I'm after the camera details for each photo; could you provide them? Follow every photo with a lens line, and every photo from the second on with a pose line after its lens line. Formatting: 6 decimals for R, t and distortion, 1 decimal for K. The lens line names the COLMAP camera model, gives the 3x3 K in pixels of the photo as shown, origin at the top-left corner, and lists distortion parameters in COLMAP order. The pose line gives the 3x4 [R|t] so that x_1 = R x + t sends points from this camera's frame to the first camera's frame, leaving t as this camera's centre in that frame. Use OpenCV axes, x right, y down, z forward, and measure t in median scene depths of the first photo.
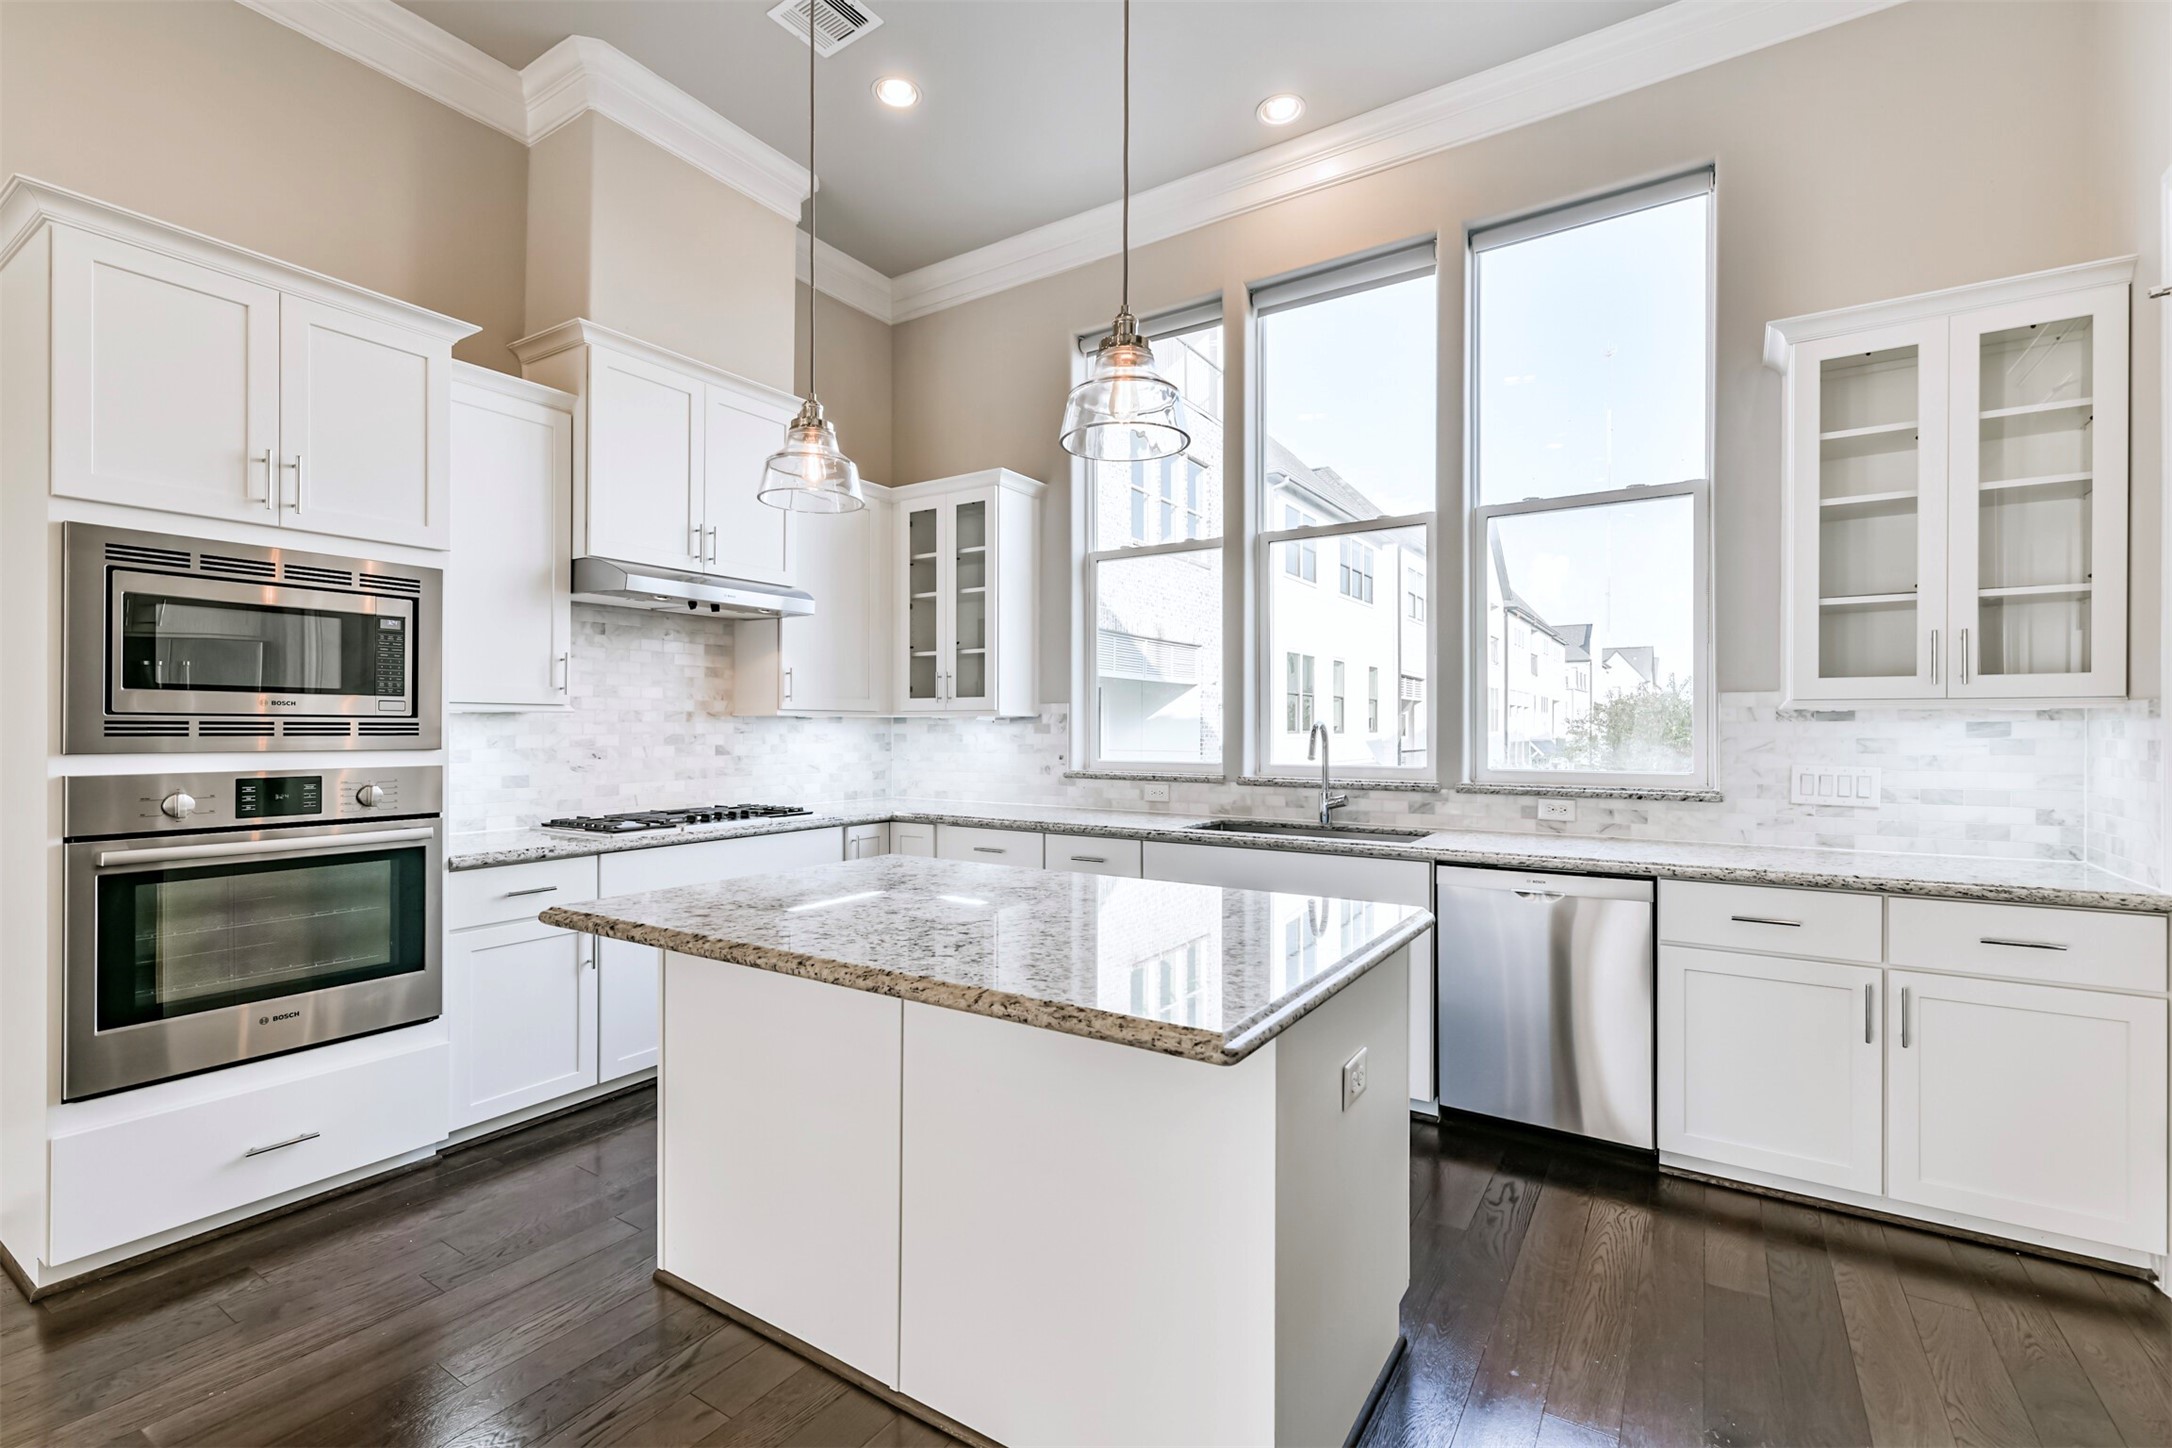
lens RADIAL K [[958.2, 0, 1104.0], [0, 958.2, 729.1], [0, 0, 1]] dist [0.005890, -0.000664]
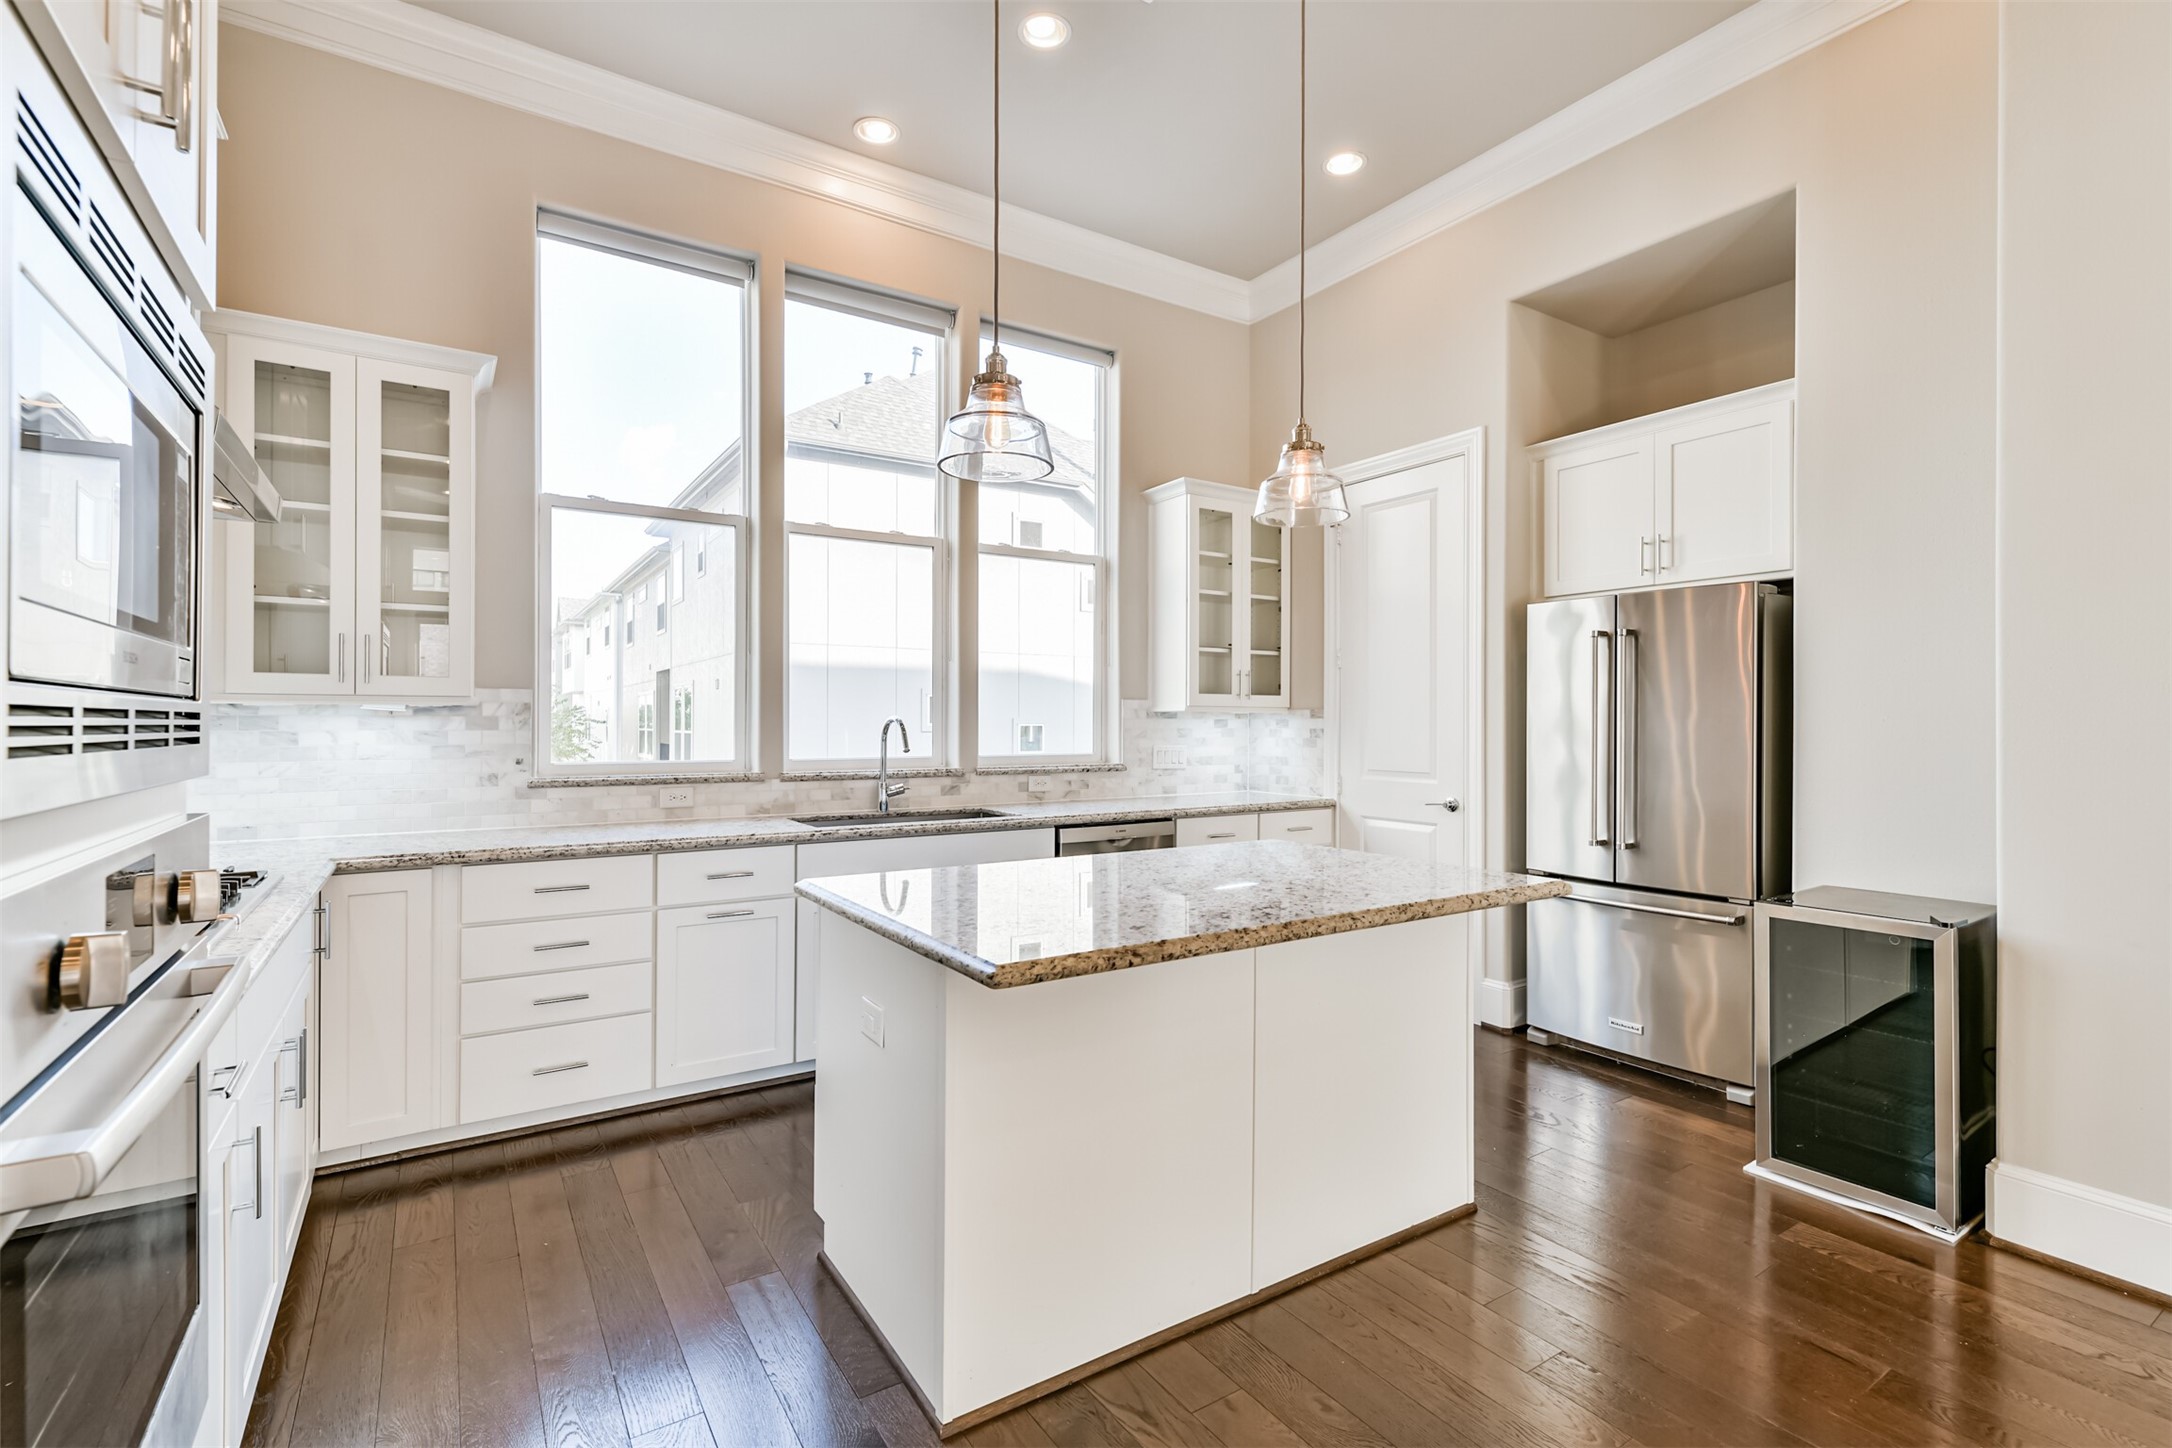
lens RADIAL K [[958.2, 0, 1119.7], [0, 958.2, 724.0], [0, 0, 1]] dist [0.005890, -0.000664]
pose [[0.401176, -0.001867, 0.915999, -0.702909], [-0.000472, 0.999997, 0.002245, -0.002161], [-0.916001, -0.001333, 0.401174, 0.356618]]
